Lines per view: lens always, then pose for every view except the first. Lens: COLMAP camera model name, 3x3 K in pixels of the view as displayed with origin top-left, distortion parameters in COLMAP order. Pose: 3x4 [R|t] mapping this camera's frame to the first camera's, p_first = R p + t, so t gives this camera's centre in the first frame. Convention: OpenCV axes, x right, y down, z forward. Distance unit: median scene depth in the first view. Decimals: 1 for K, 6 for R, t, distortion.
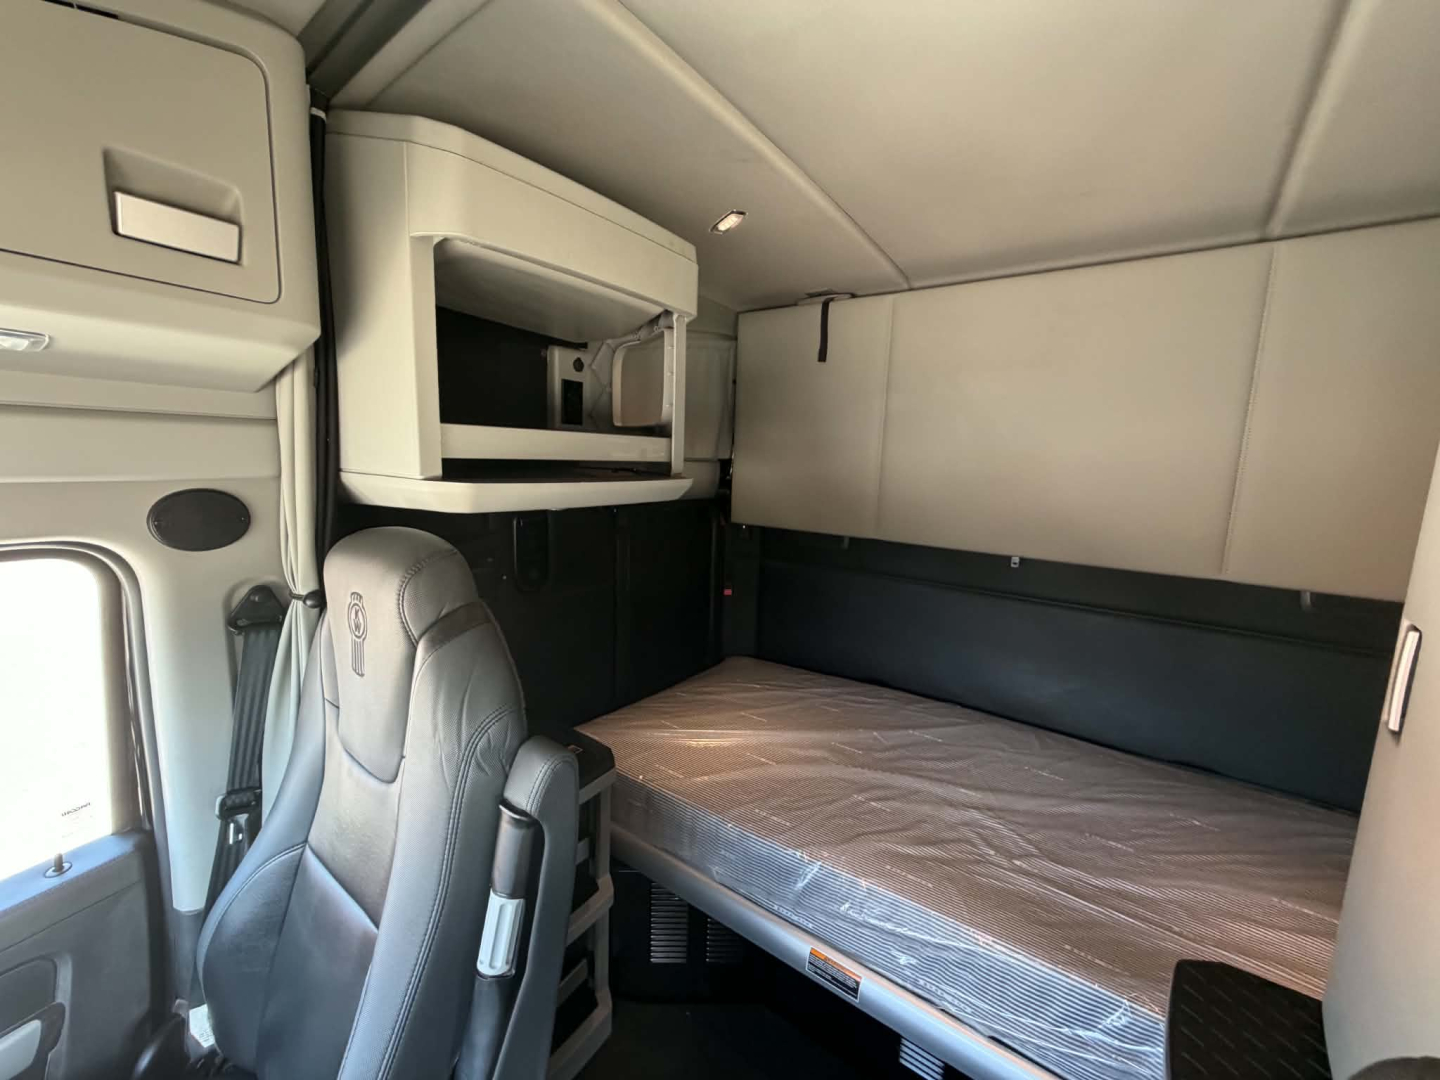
lens RADIAL K [[570.0, 0, 720.0], [0, 570.0, 540.0], [0, 0, 1]] dist [-0.000932, -0.000301]
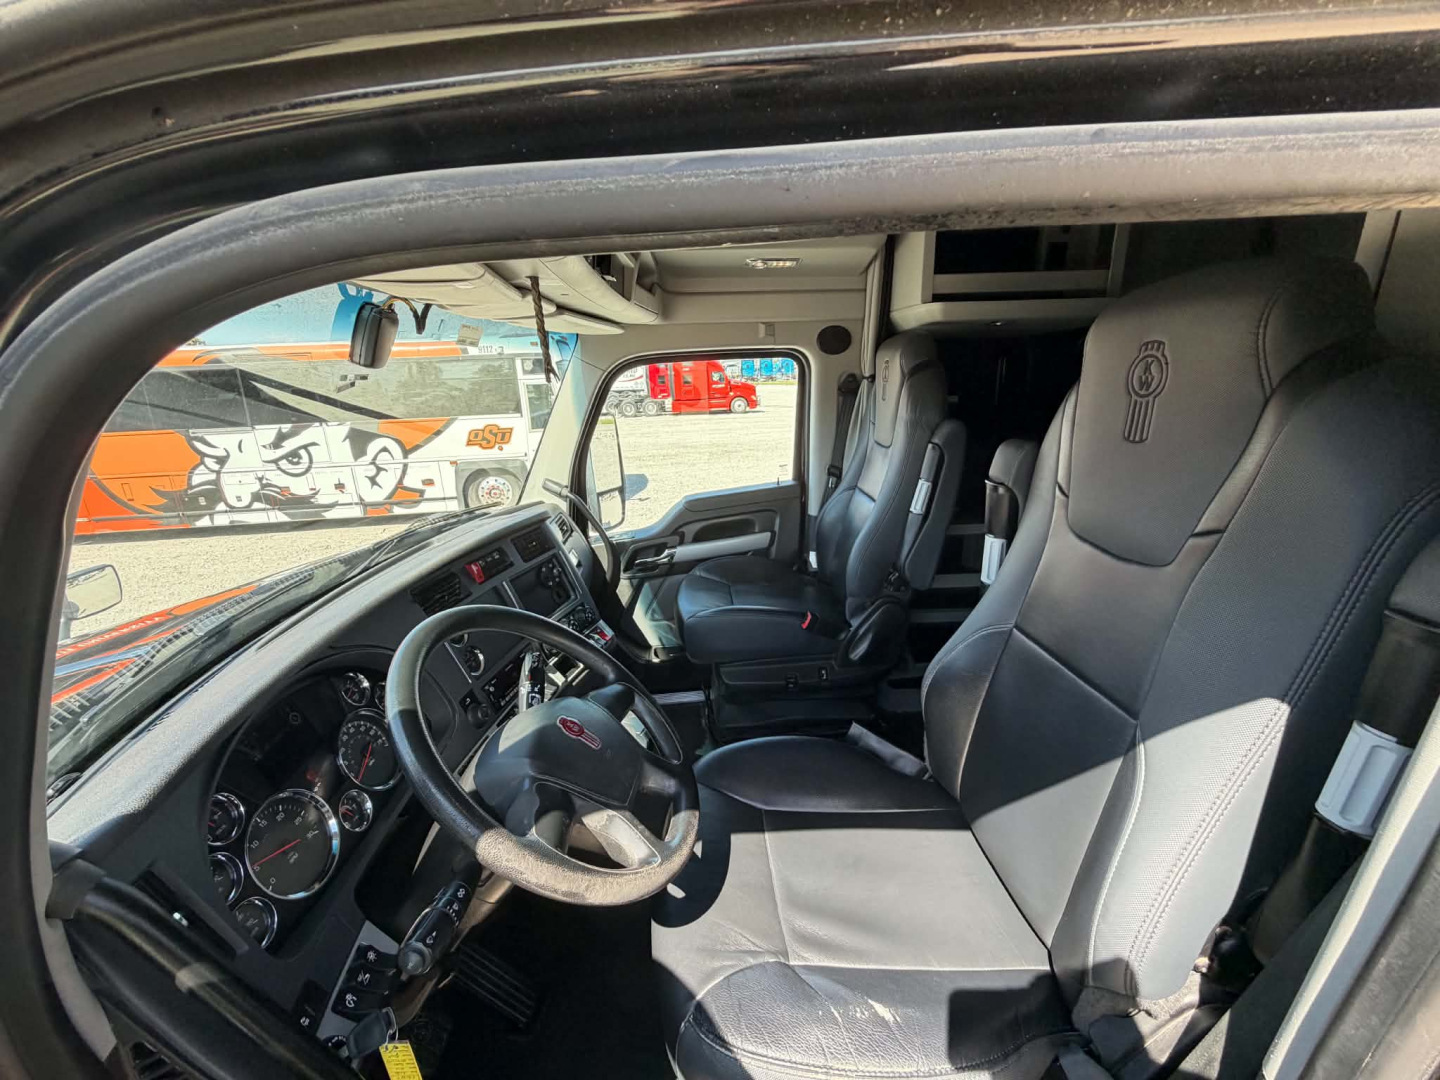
lens RADIAL K [[570.0, 0, 720.0], [0, 570.0, 540.0], [0, 0, 1]] dist [-0.000932, -0.000301]
pose [[0.623672, 0.176949, -0.761395, 0.661897], [-0.062835, 0.982238, 0.176804, 0.367535], [0.779157, -0.062425, 0.623713, -0.803410]]
